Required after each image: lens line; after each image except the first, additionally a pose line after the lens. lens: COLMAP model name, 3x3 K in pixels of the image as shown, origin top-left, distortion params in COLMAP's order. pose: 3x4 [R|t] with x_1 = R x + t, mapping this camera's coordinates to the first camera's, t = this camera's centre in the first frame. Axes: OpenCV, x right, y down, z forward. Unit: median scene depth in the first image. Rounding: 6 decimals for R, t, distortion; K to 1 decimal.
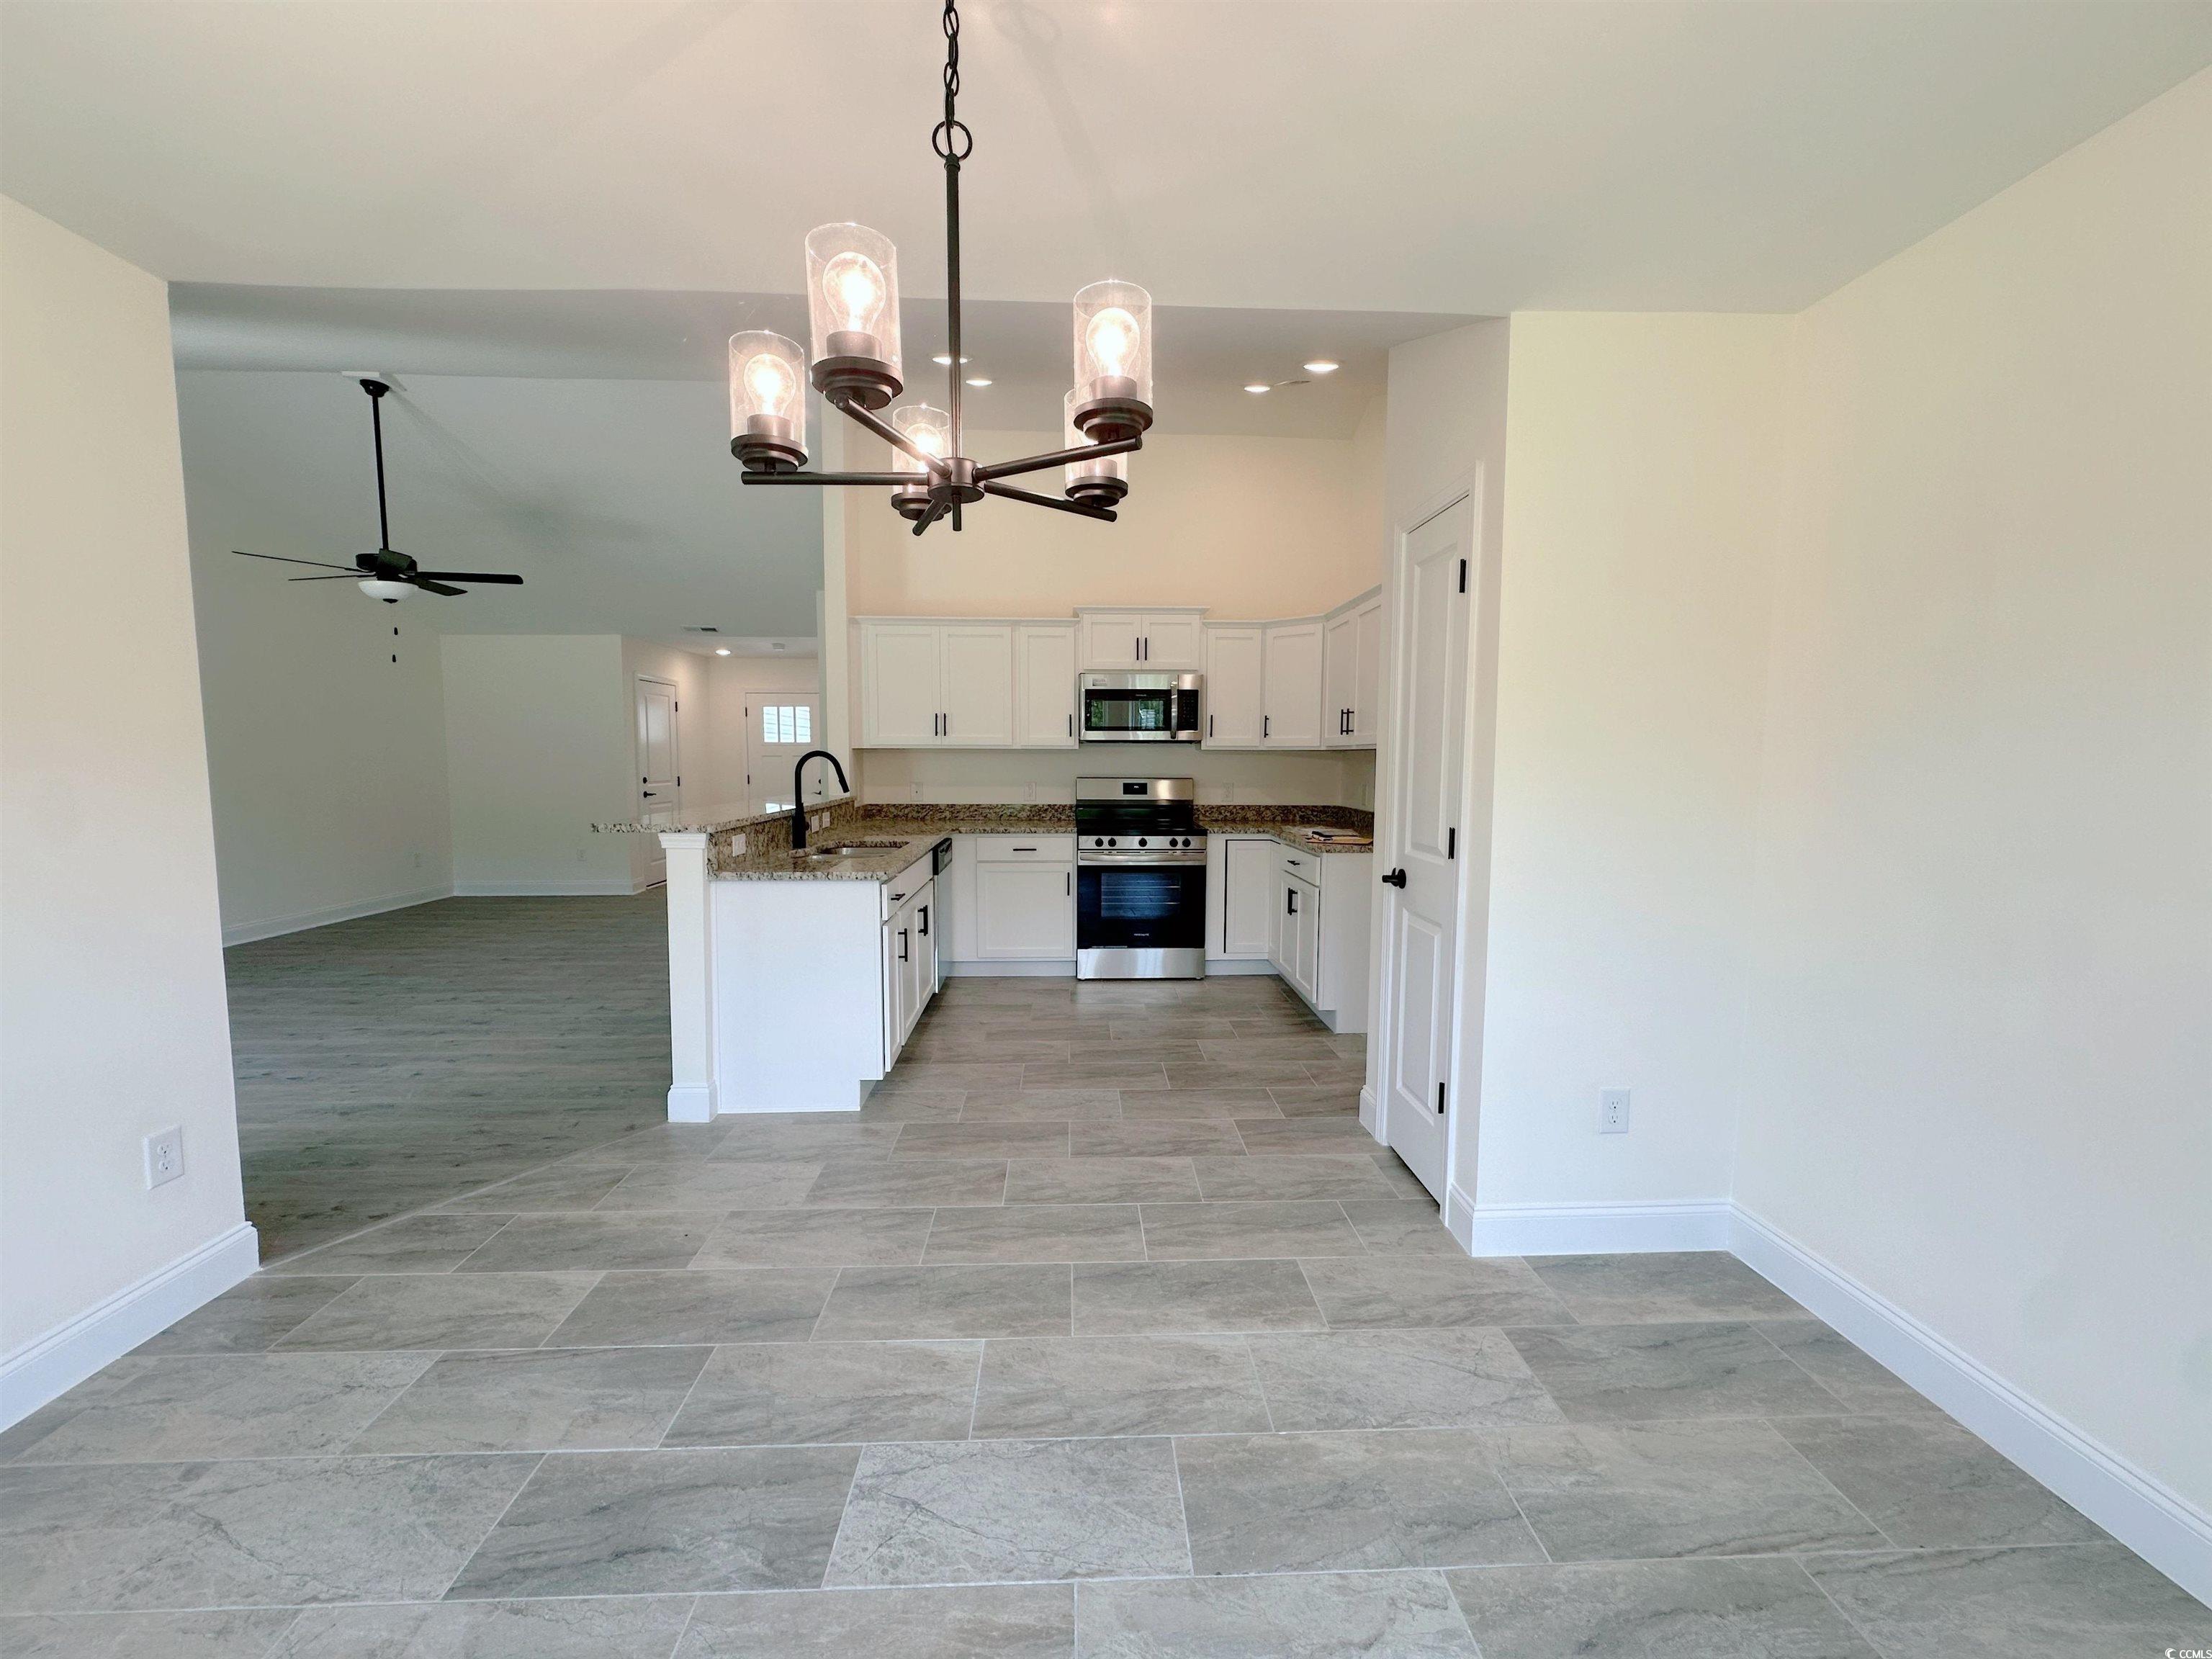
lens RADIAL K [[886.8, 0, 1105.9], [0, 886.8, 828.8], [0, 0, 1]] dist [-0.003088, 0.000107]
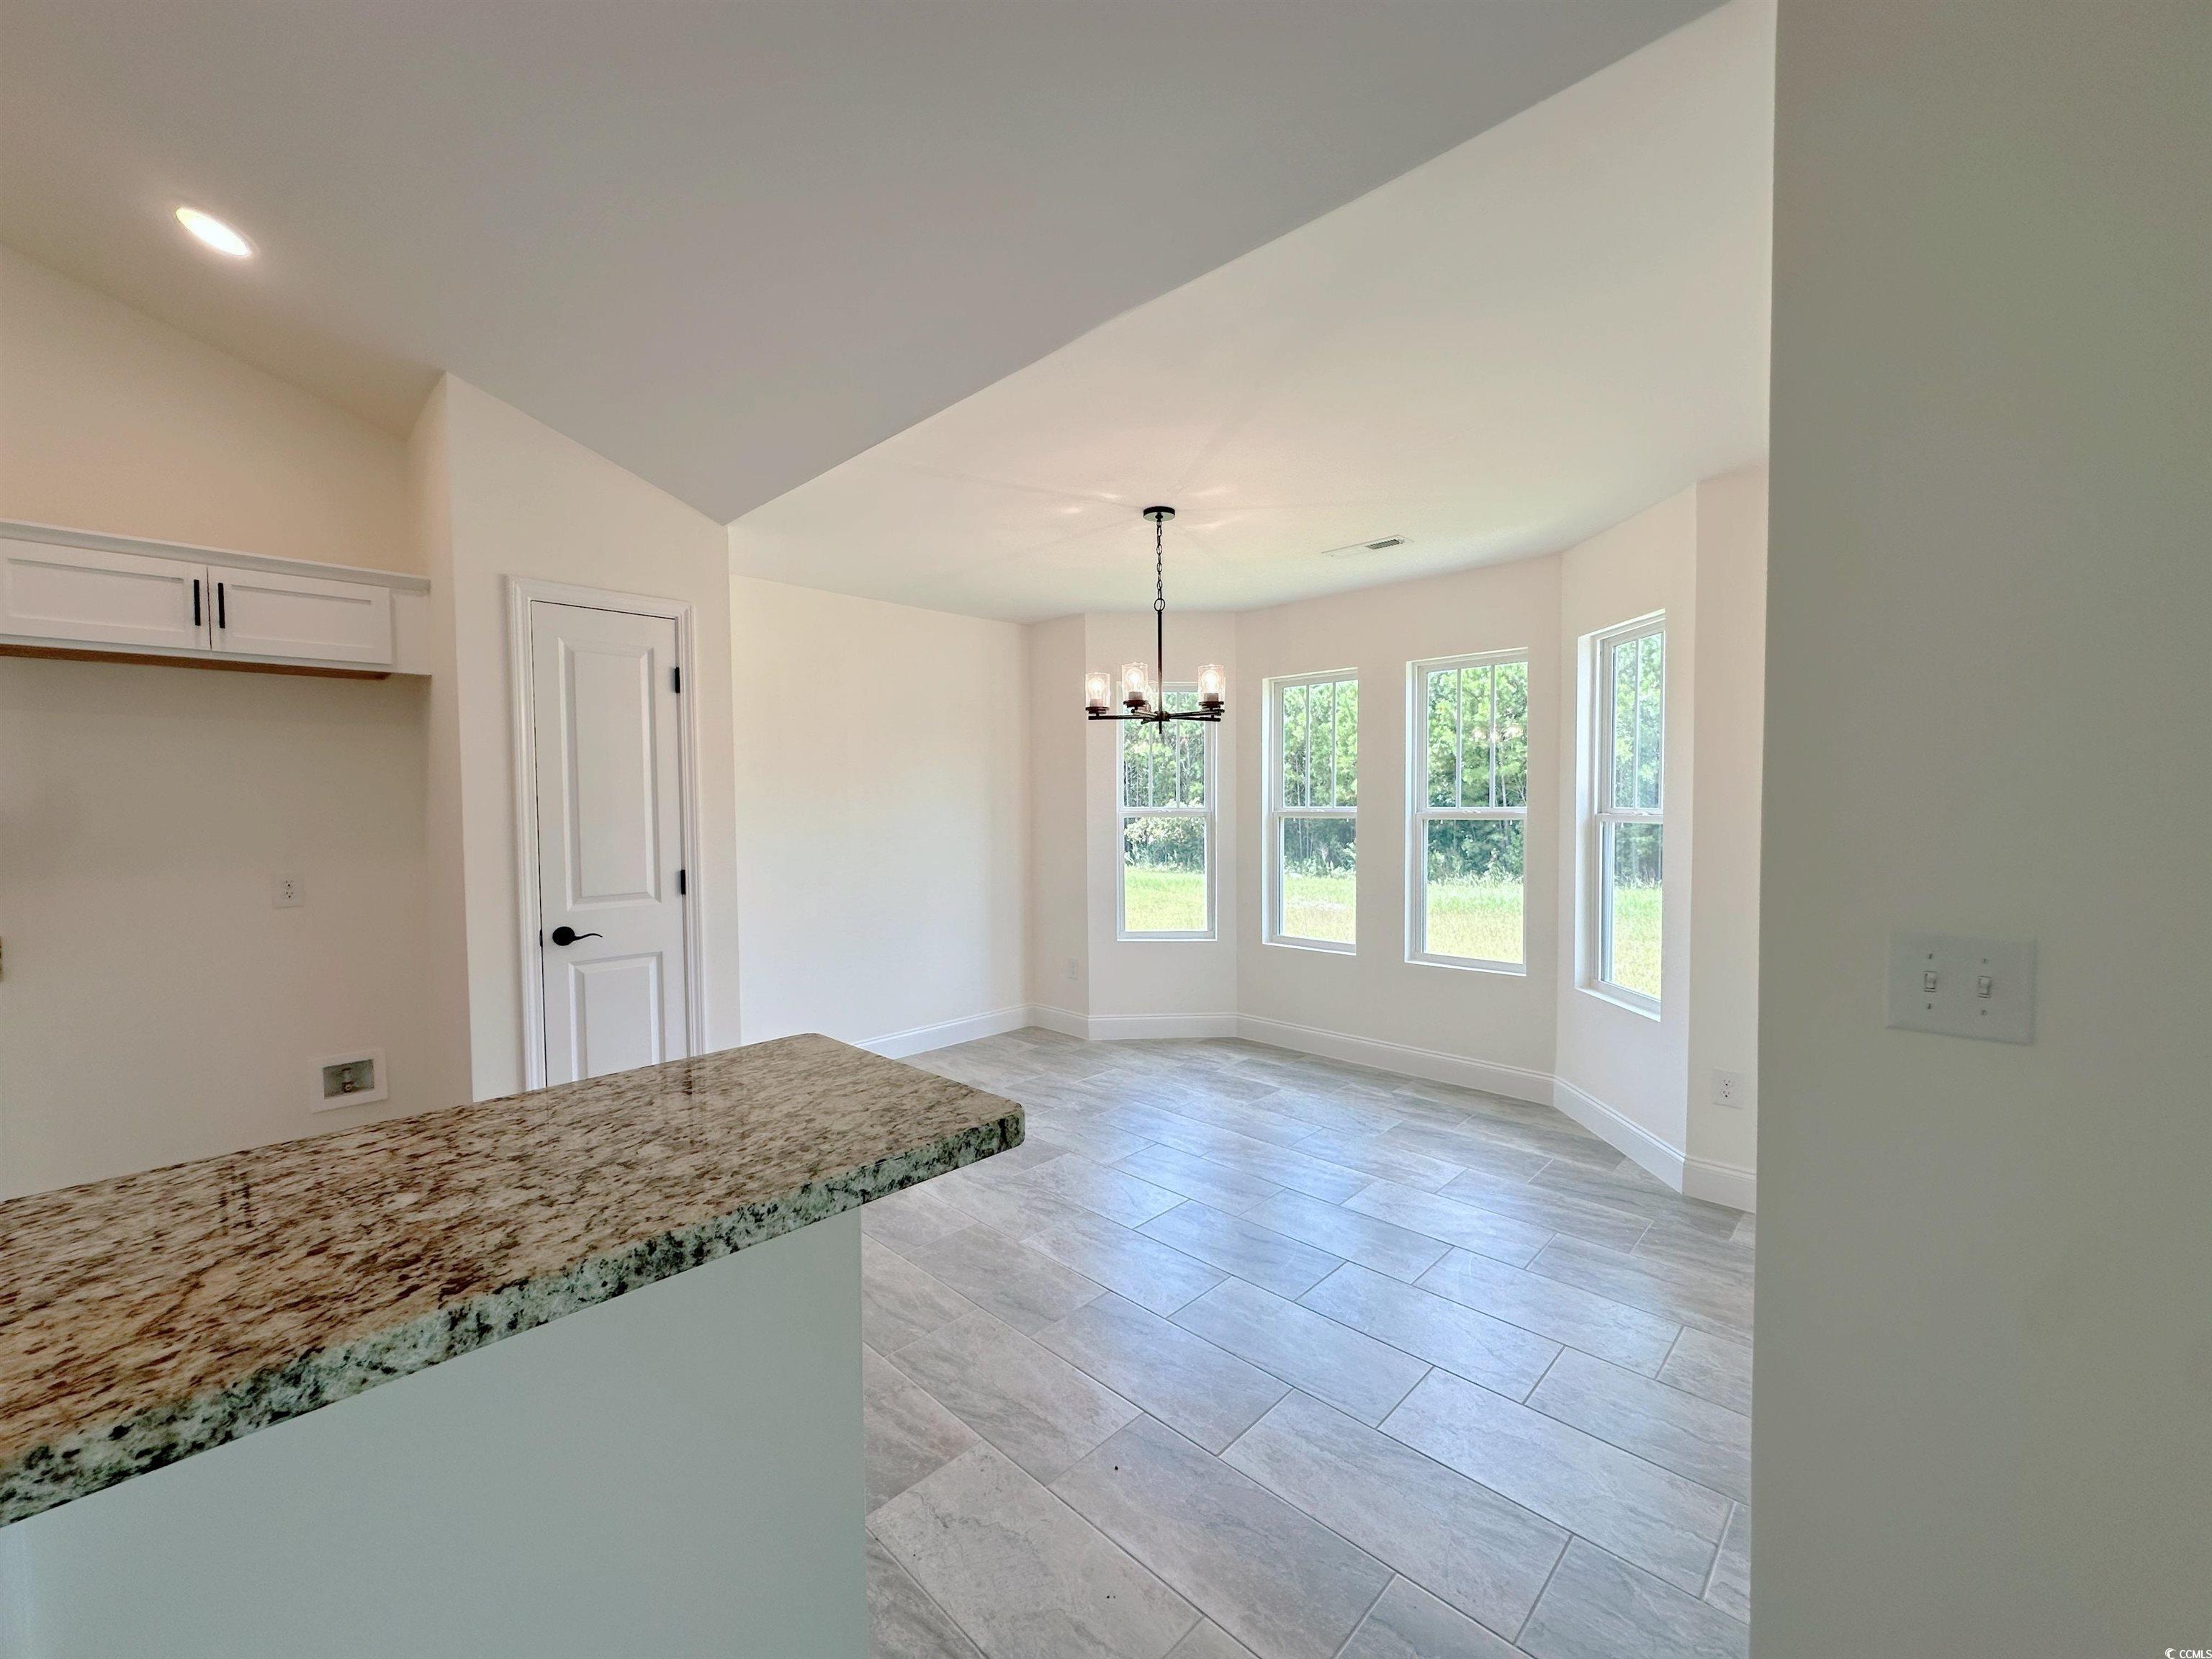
lens RADIAL K [[886.8, 0, 1103.9], [0, 886.8, 835.0], [0, 0, 1]] dist [-0.003088, 0.000107]
pose [[-0.685593, -0.024918, 0.727558, -0.614604], [0.068798, 0.992723, 0.098829, -0.087573], [-0.724727, 0.117811, -0.678890, 0.897187]]
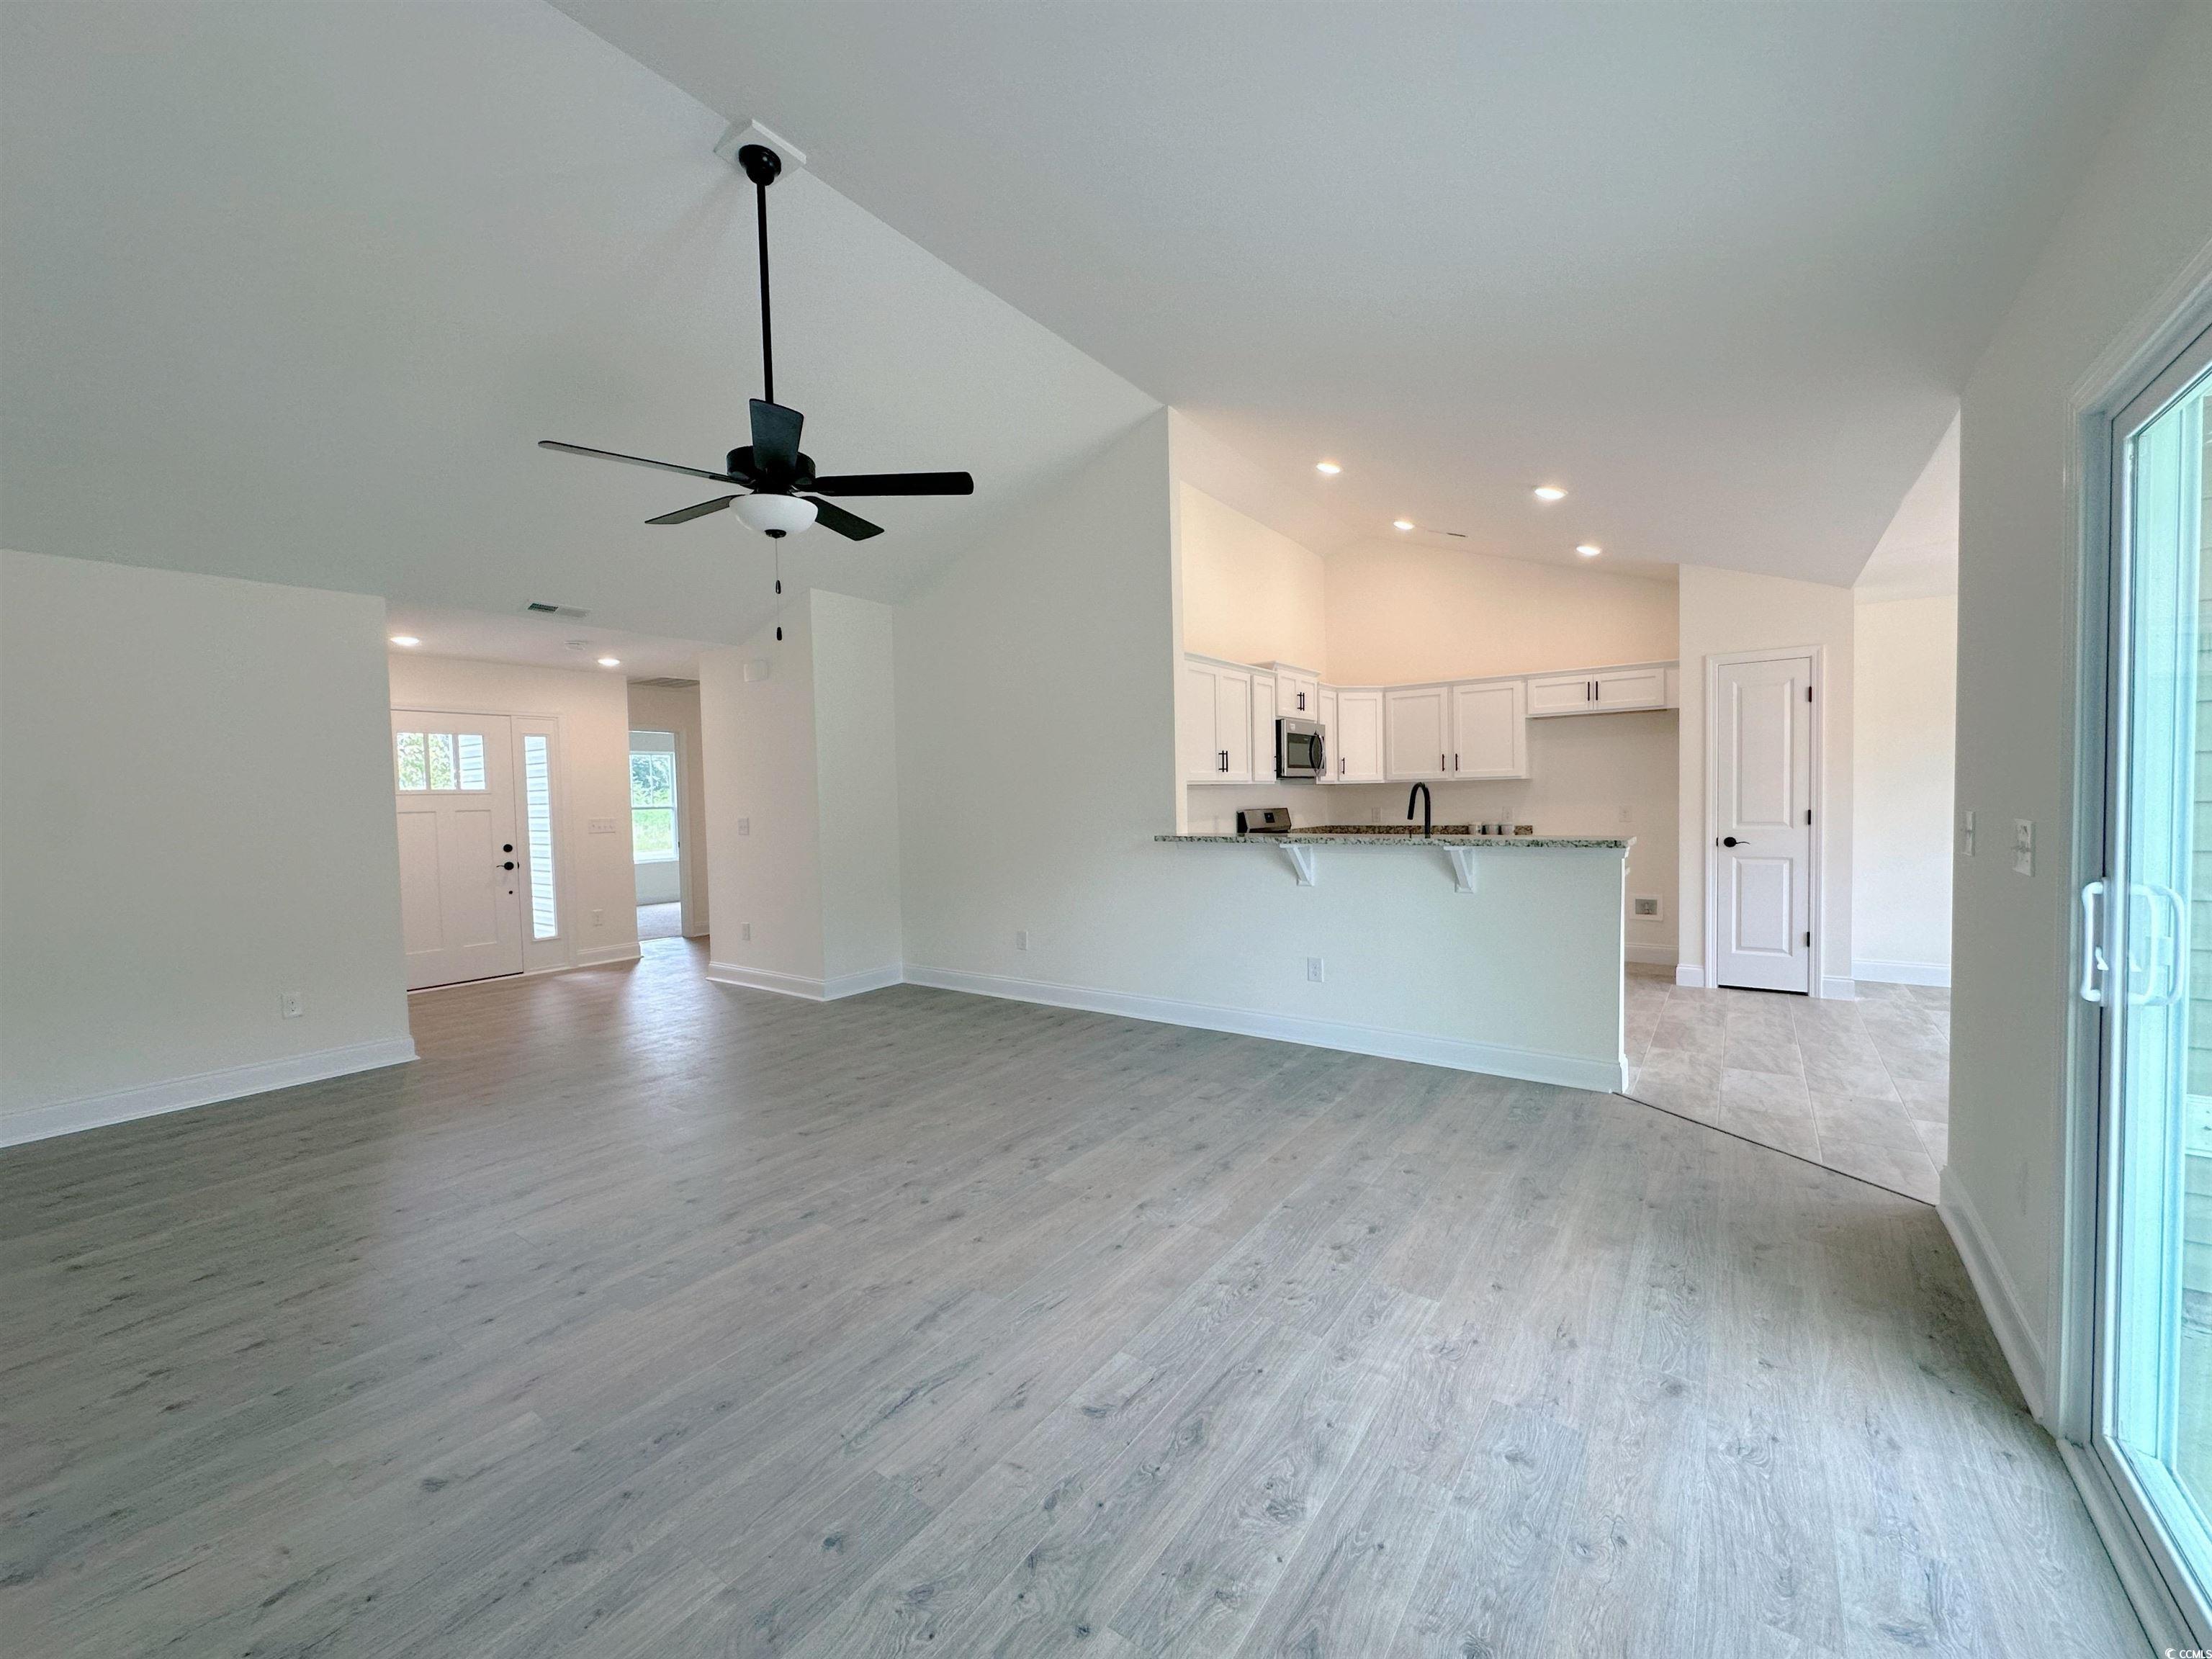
lens RADIAL K [[886.8, 0, 1103.0], [0, 886.8, 829.7], [0, 0, 1]] dist [-0.003088, 0.000107]
pose [[0.616950, -0.045729, 0.785673, -1.470107], [0.090173, 0.995843, -0.012846, -0.050790], [-0.781820, 0.078772, 0.618509, 0.636541]]
